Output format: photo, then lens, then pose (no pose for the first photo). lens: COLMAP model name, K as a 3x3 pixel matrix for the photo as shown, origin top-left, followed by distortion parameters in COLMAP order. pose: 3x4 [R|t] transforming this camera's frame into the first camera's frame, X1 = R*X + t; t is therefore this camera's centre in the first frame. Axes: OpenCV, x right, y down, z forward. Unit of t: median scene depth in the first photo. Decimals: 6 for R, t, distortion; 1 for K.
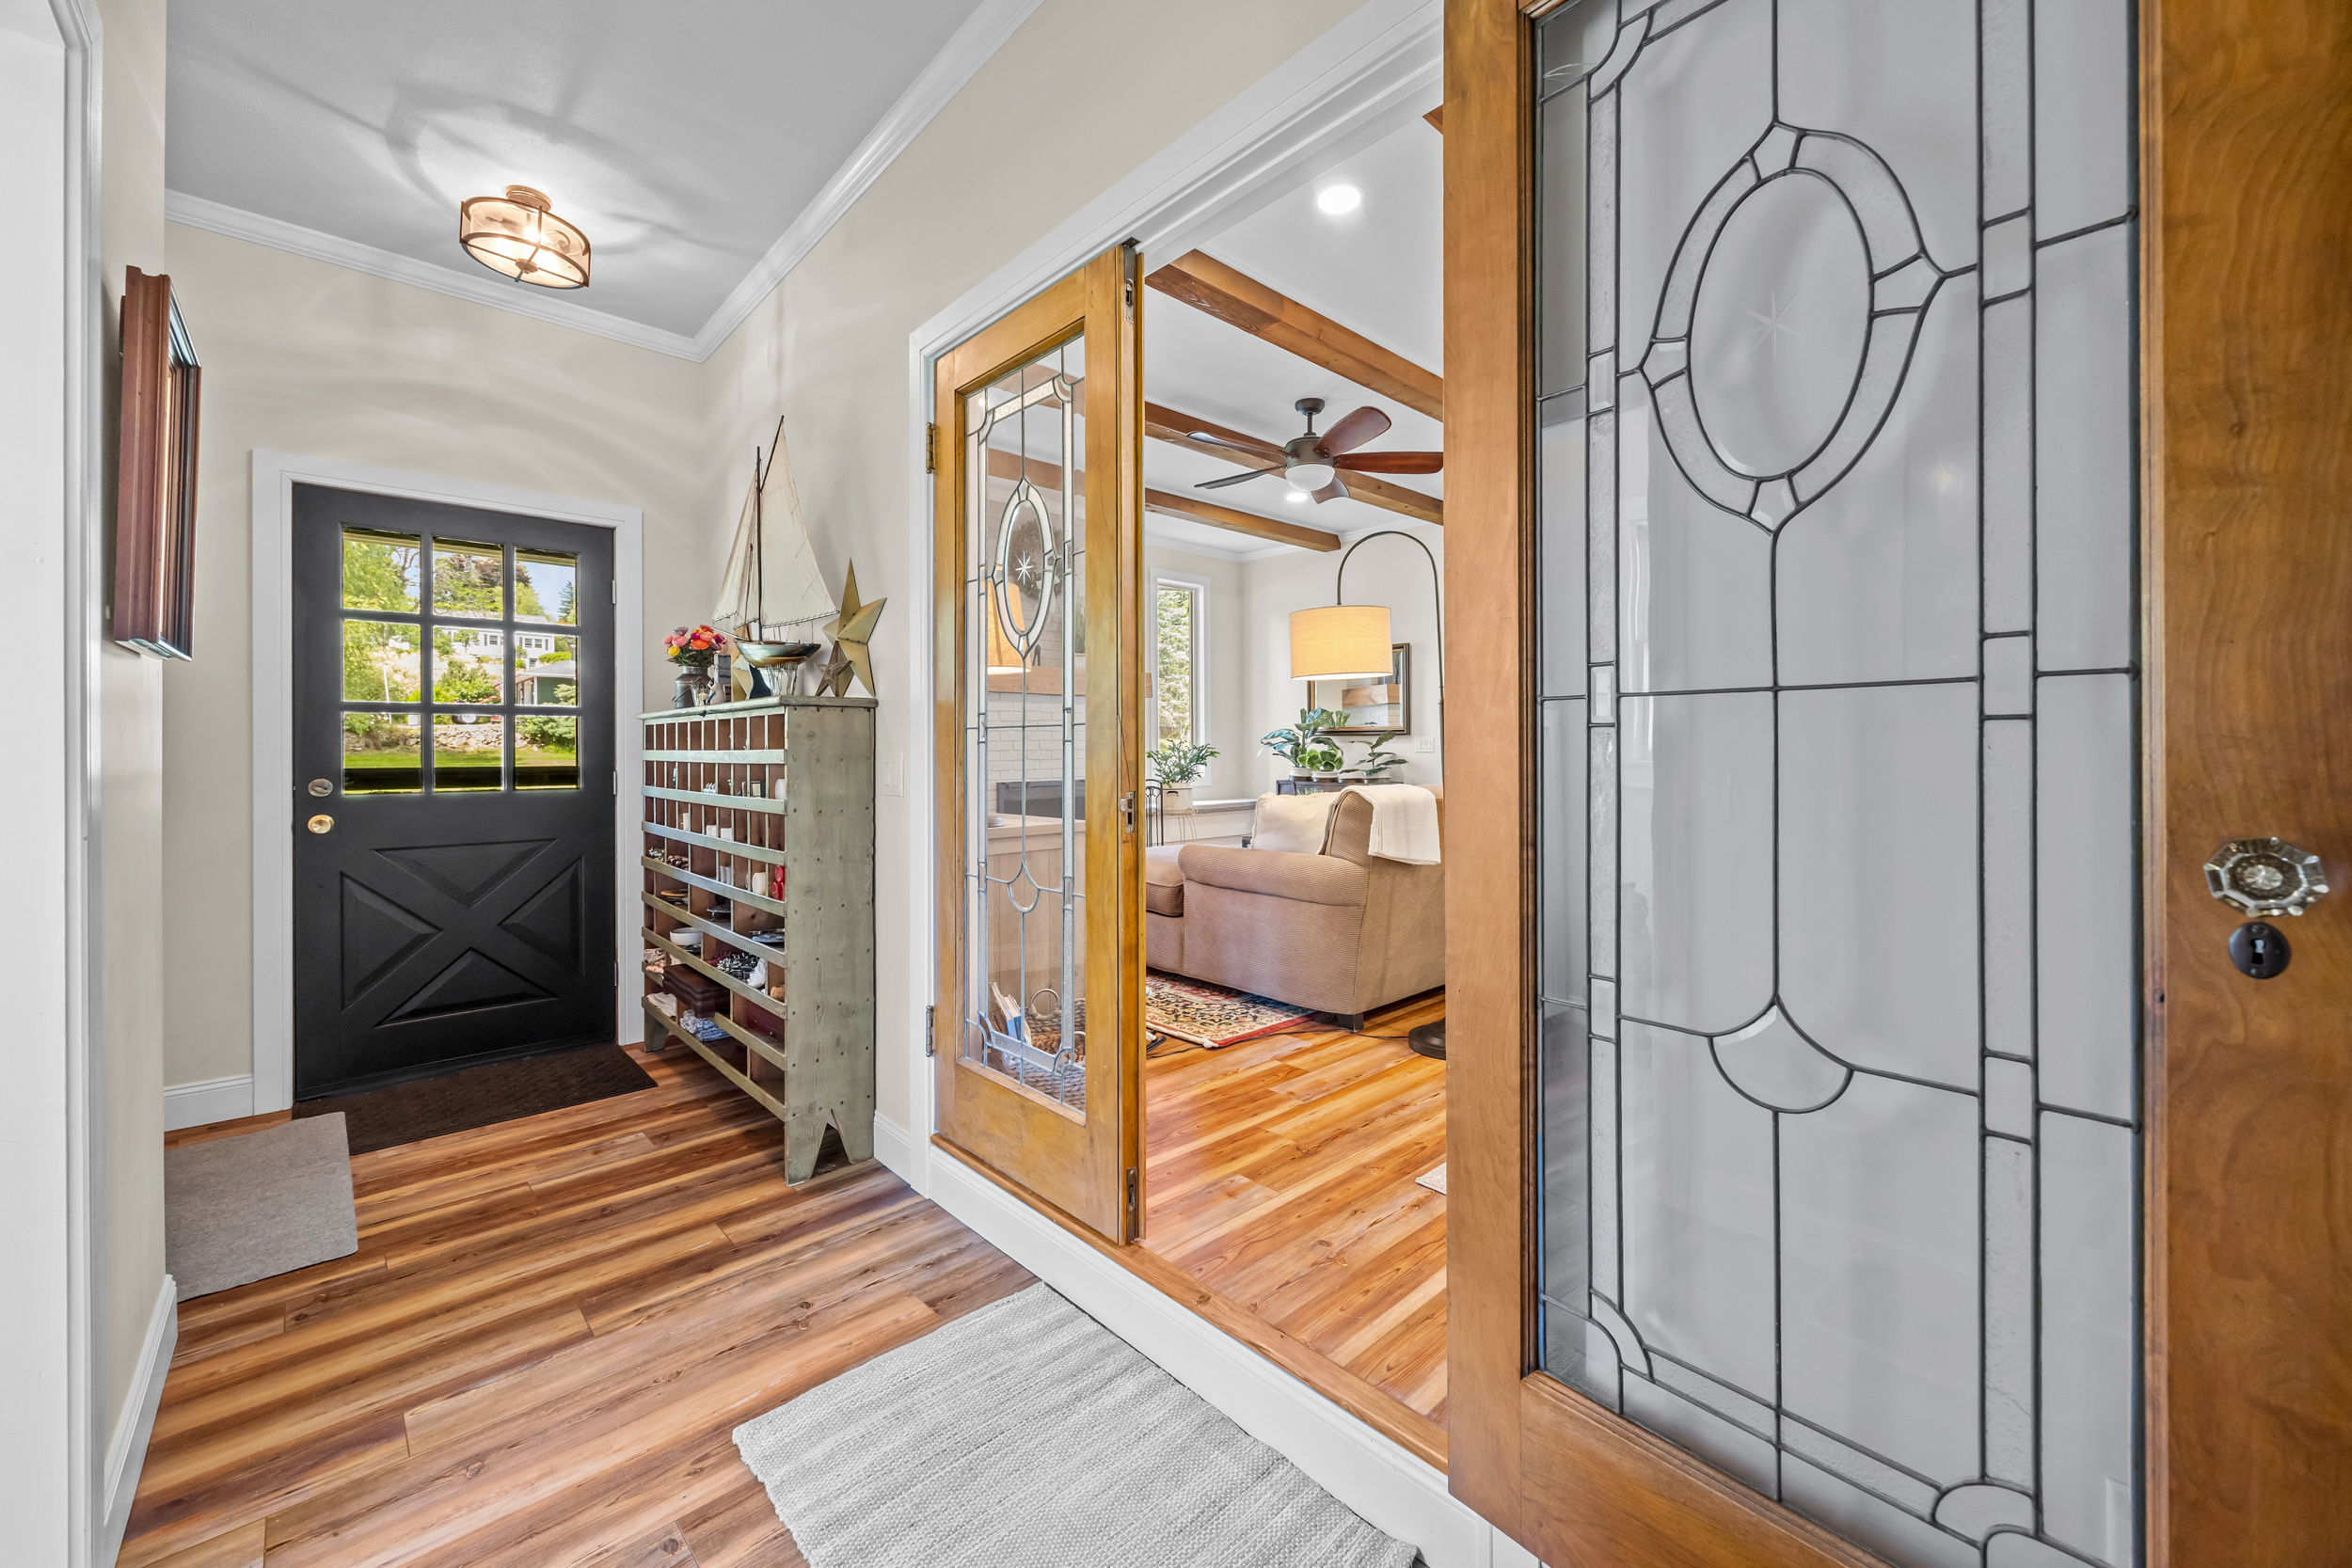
lens RADIAL K [[896.6, 0, 1178.5], [0, 896.6, 758.2], [0, 0, 1]] dist [-0.001686, -0.000123]
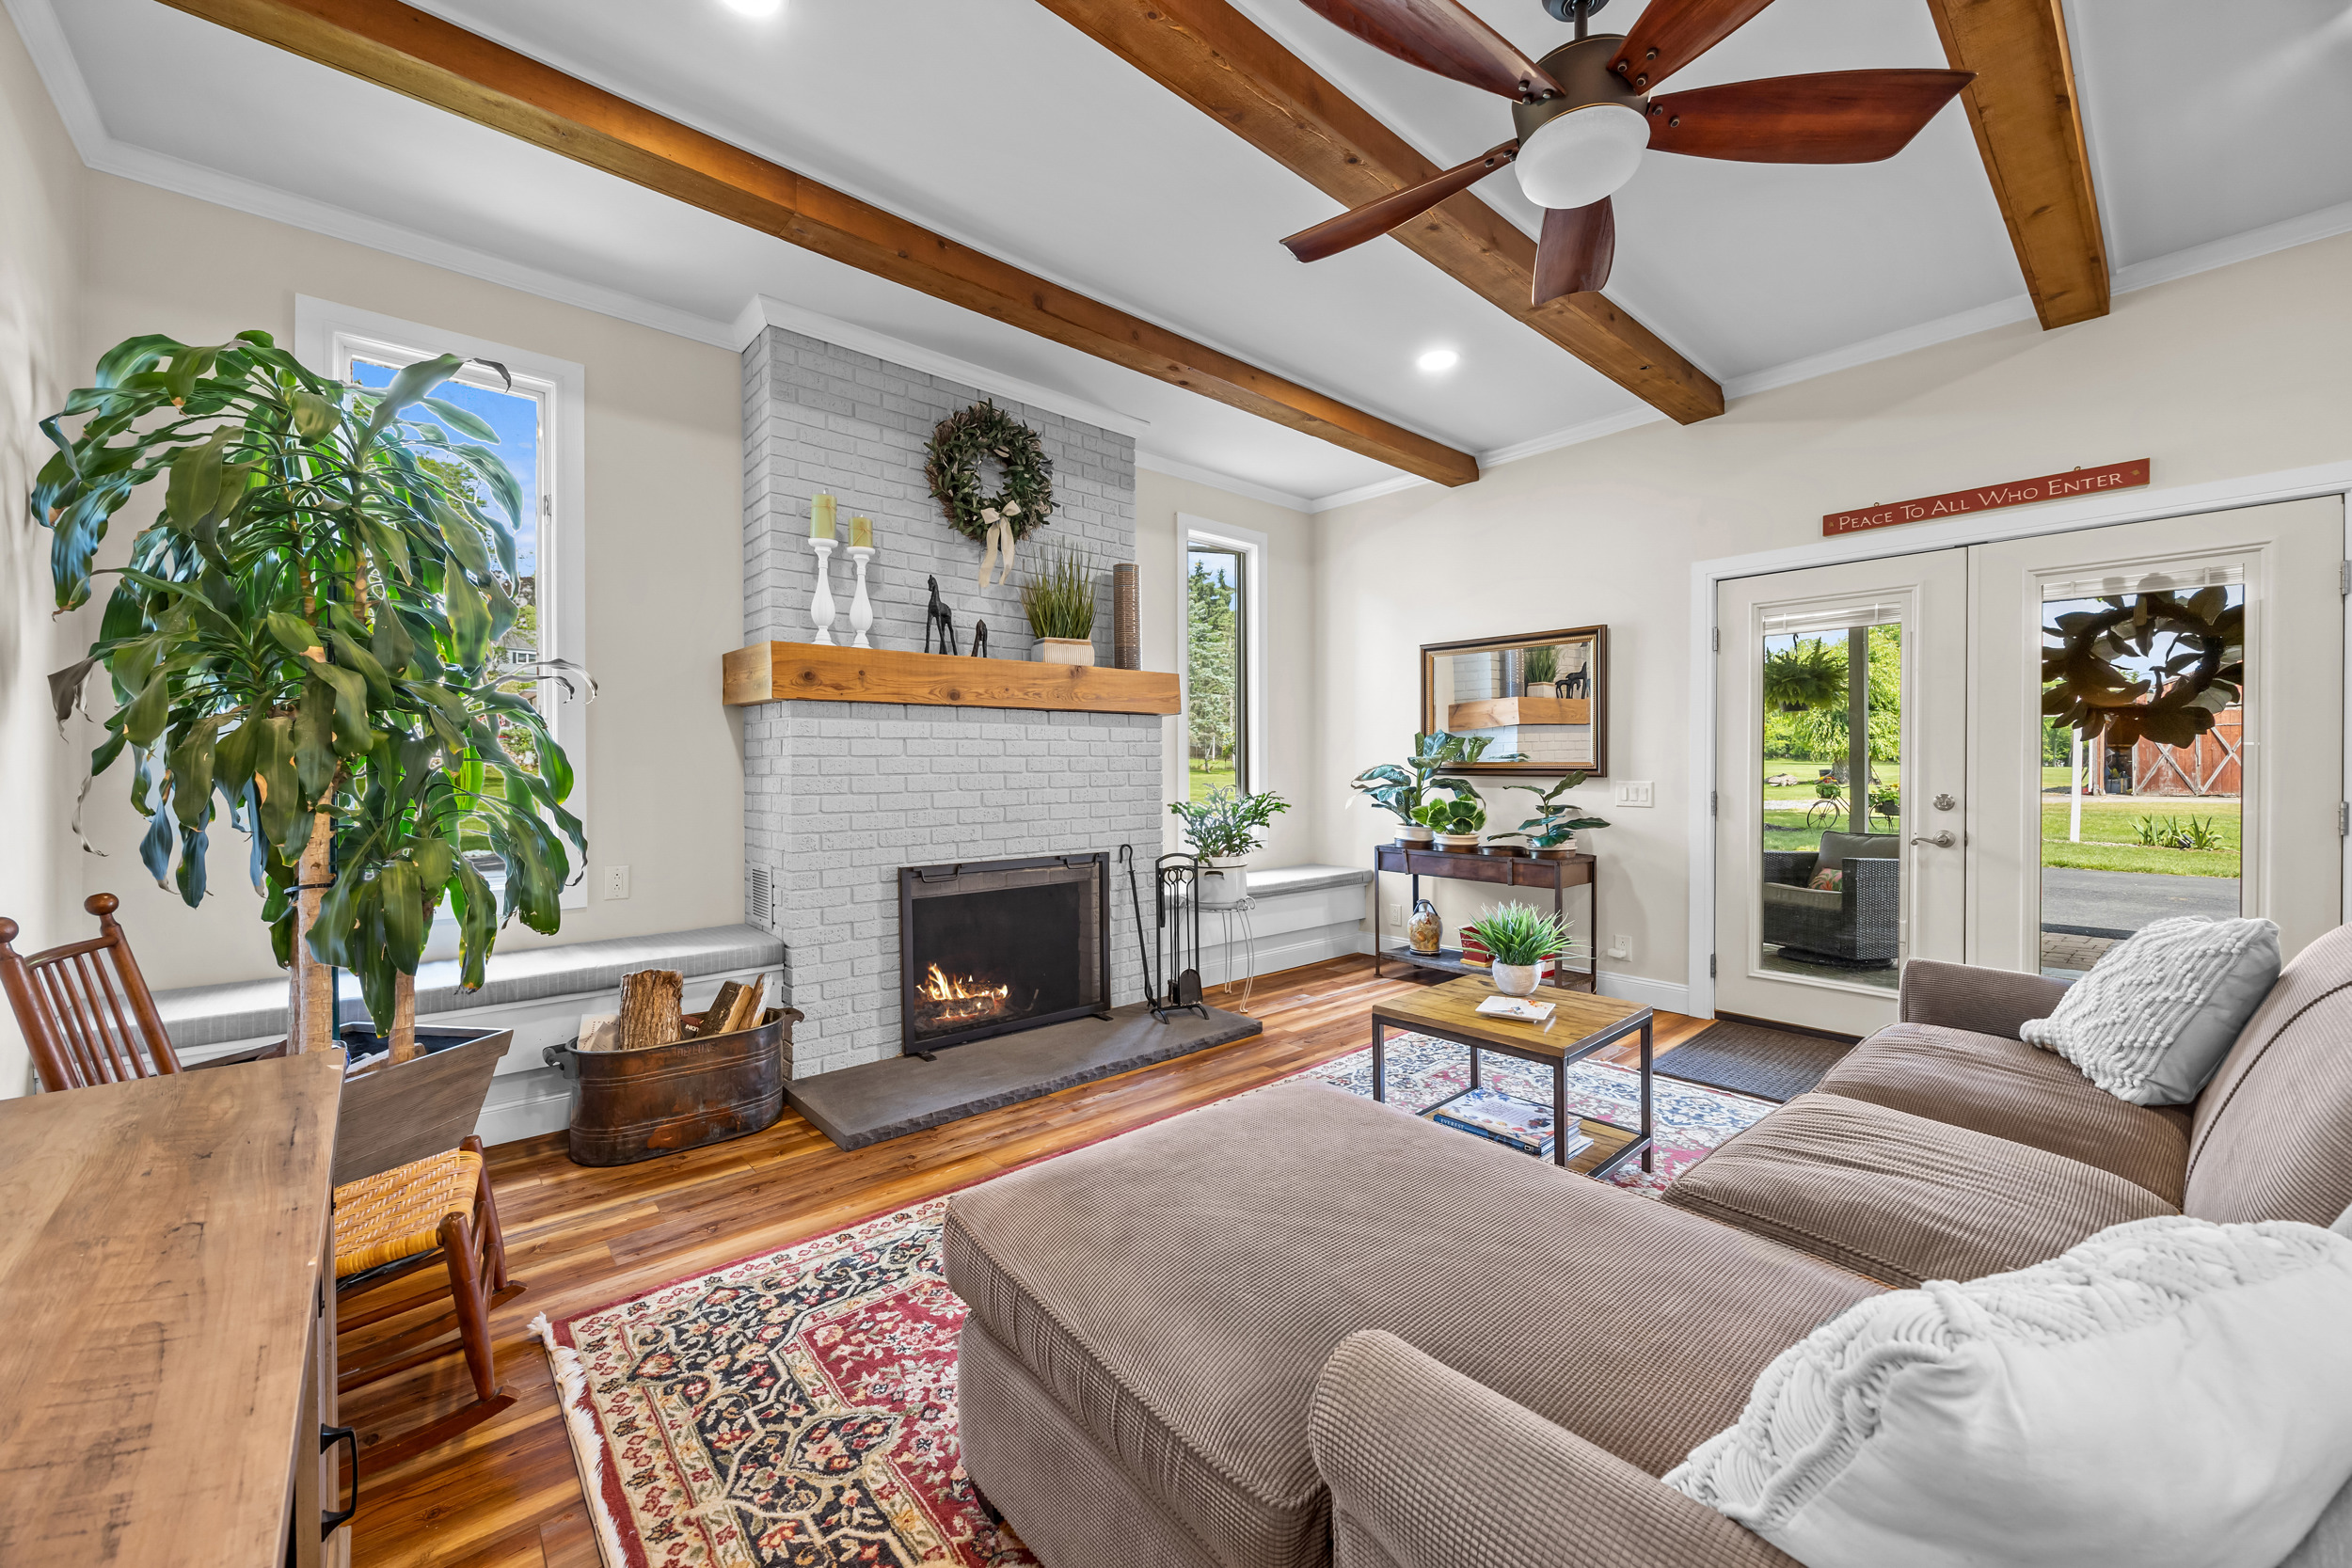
lens RADIAL K [[906.2, 0, 1176.0], [0, 906.2, 784.0], [0, 0, 1]] dist [-0.001029, -0.000053]
pose [[0.999715, -0.001350, -0.023849, -0.016492], [0.001396, 0.999997, 0.001938, -0.021467], [0.023846, -0.001971, 0.999714, 0.367891]]
